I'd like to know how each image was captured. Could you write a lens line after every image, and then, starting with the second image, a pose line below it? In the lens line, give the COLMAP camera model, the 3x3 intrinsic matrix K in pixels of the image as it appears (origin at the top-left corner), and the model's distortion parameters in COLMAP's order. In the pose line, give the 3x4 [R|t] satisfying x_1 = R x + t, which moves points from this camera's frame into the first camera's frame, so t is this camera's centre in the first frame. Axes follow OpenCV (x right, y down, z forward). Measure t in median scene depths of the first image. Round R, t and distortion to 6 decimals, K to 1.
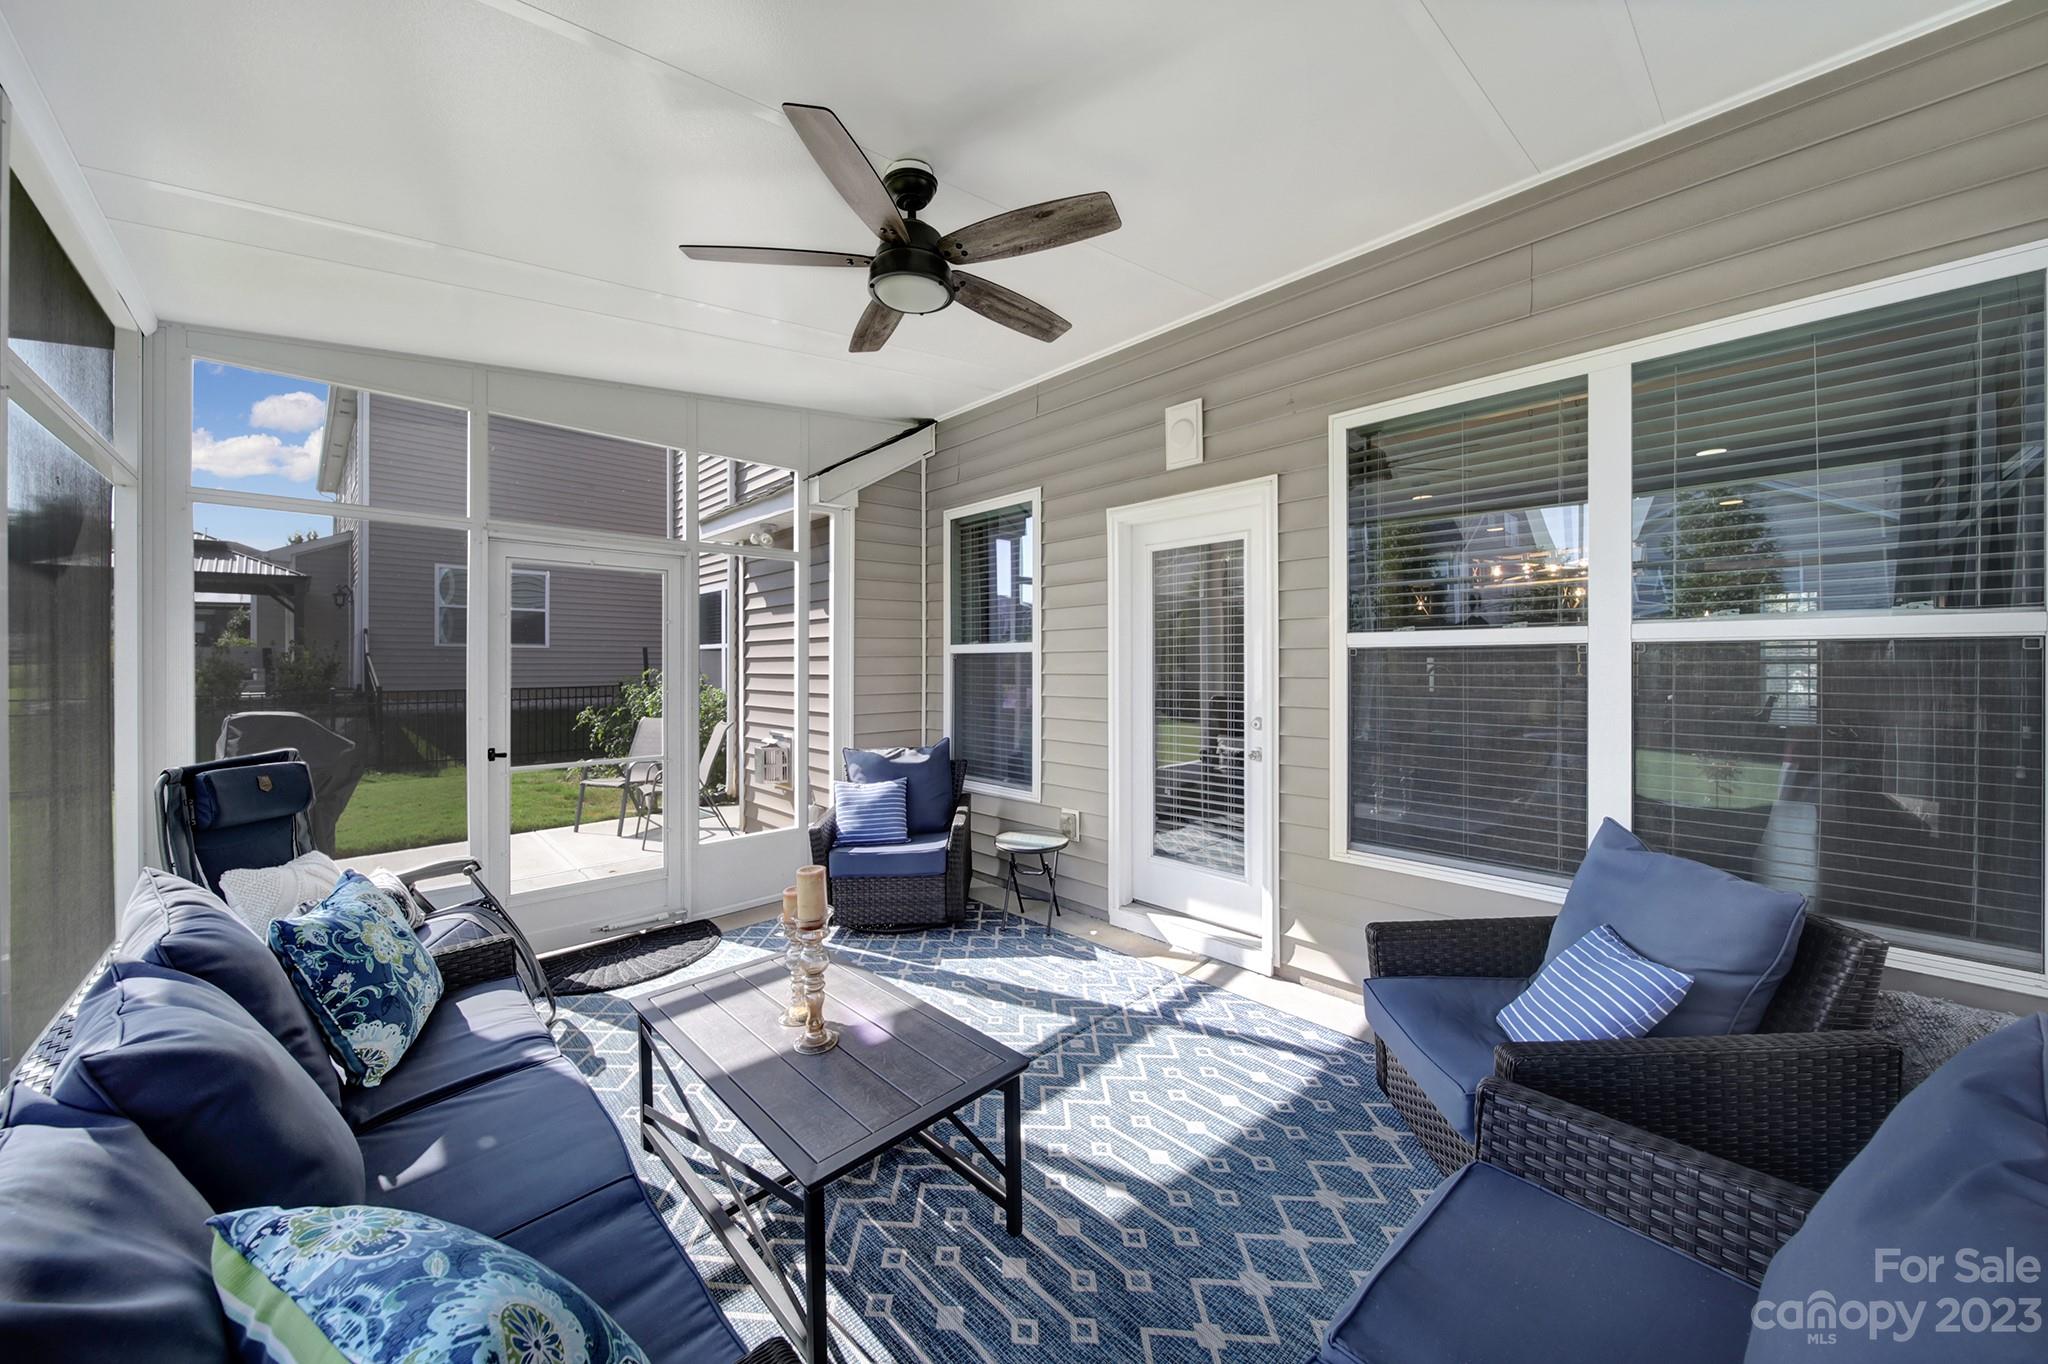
lens RADIAL K [[724.8, 0, 1023.8], [0, 724.8, 672.5], [0, 0, 1]] dist [-0.000541, -0.000123]
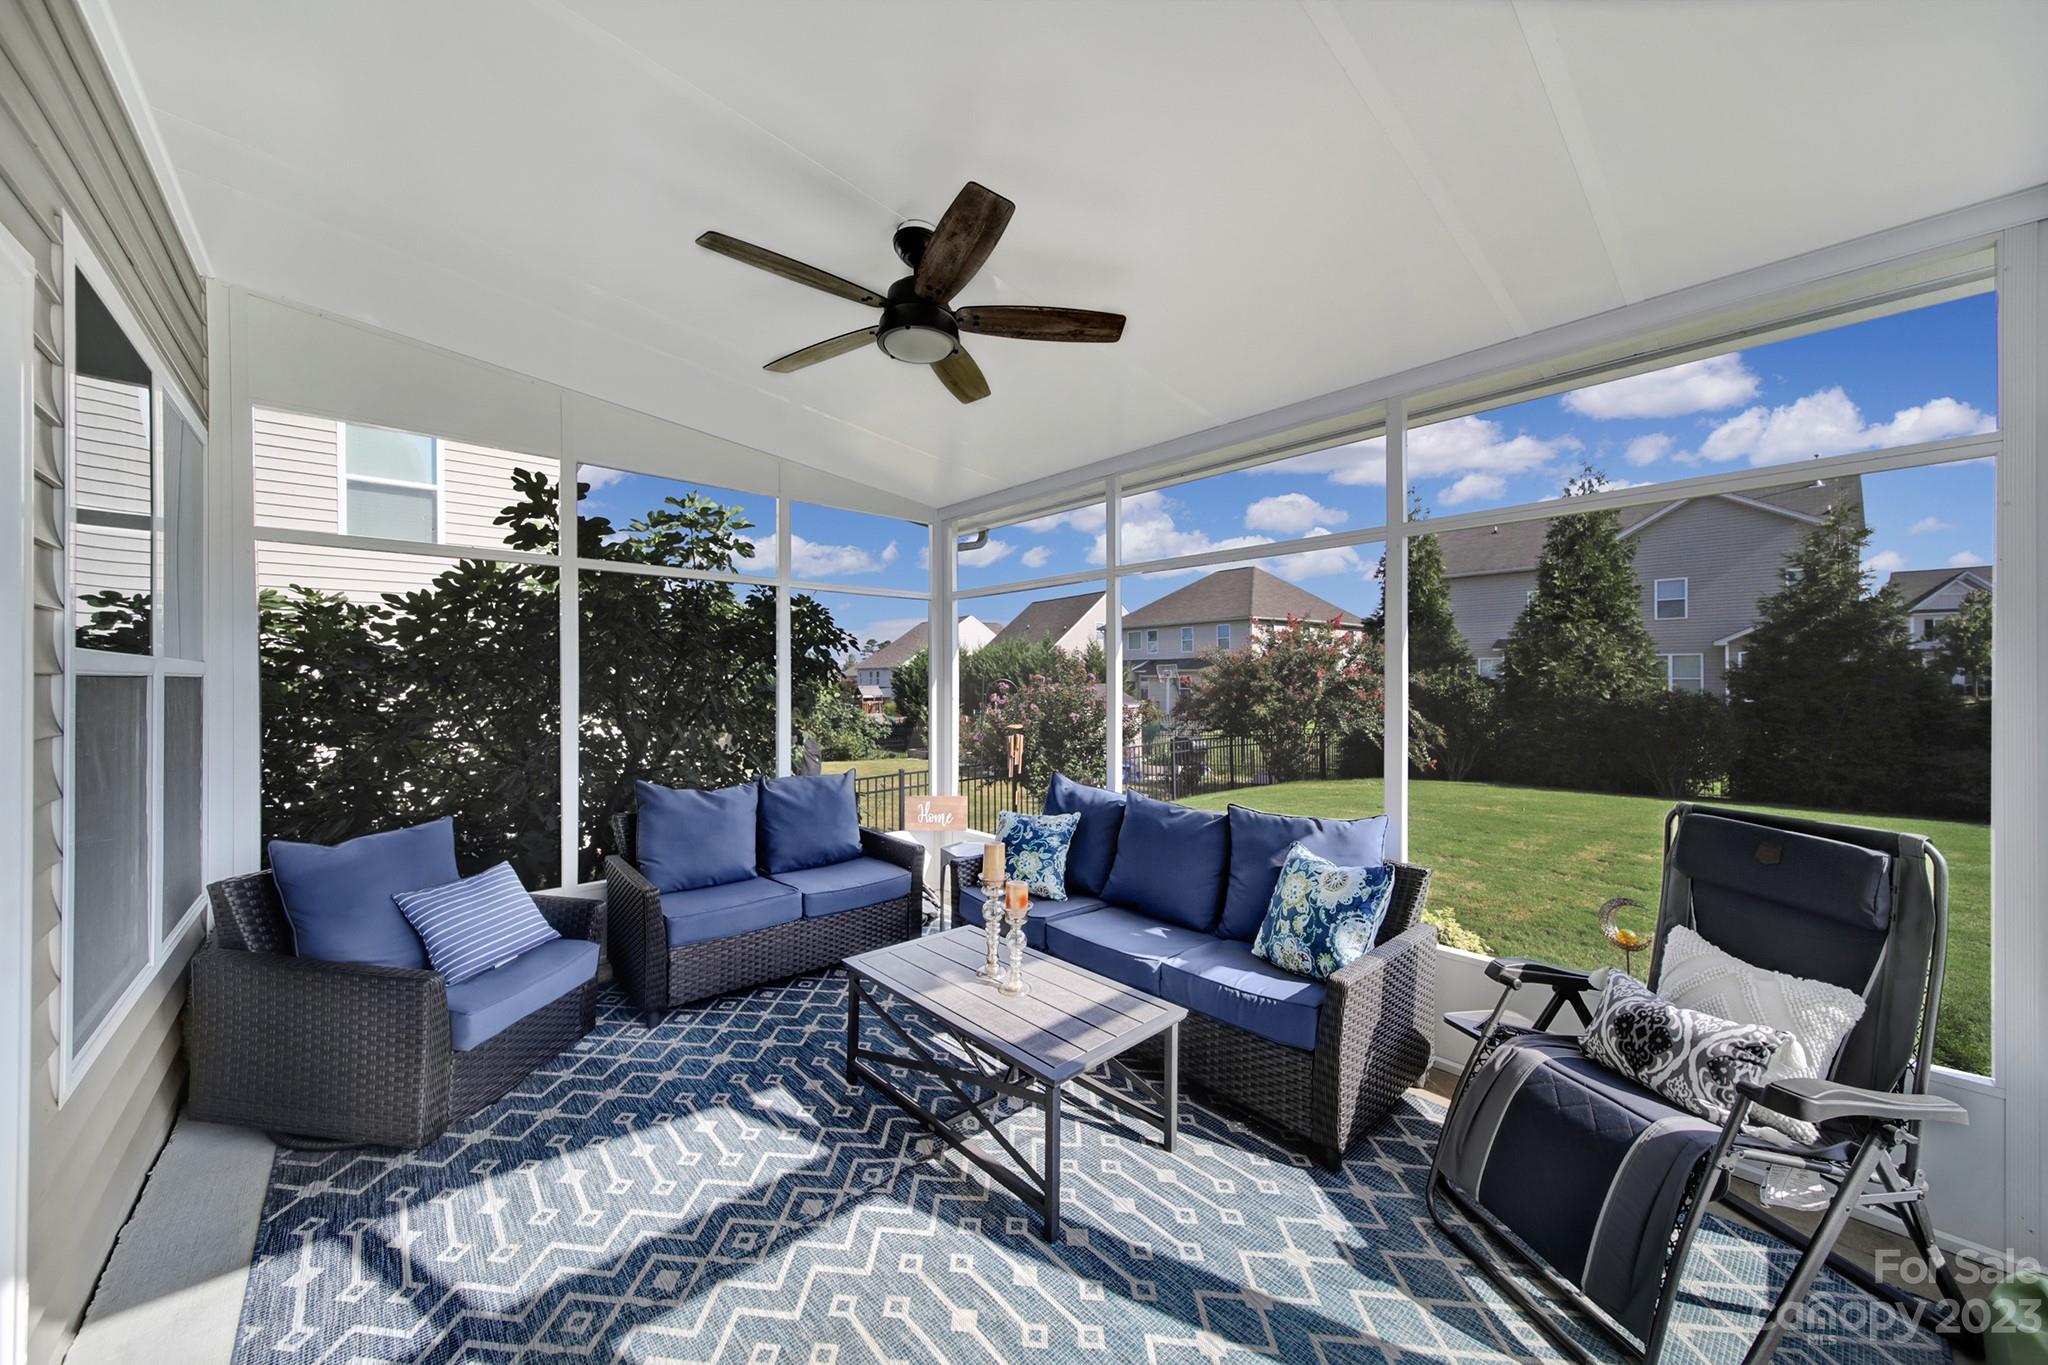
lens RADIAL K [[724.8, 0, 1023.8], [0, 724.8, 673.0], [0, 0, 1]] dist [-0.000541, -0.000123]
pose [[-0.999651, -0.001216, 0.026390, -0.344569], [-0.001102, 0.999990, 0.004304, -0.052991], [-0.026395, 0.004273, -0.999642, 2.121816]]
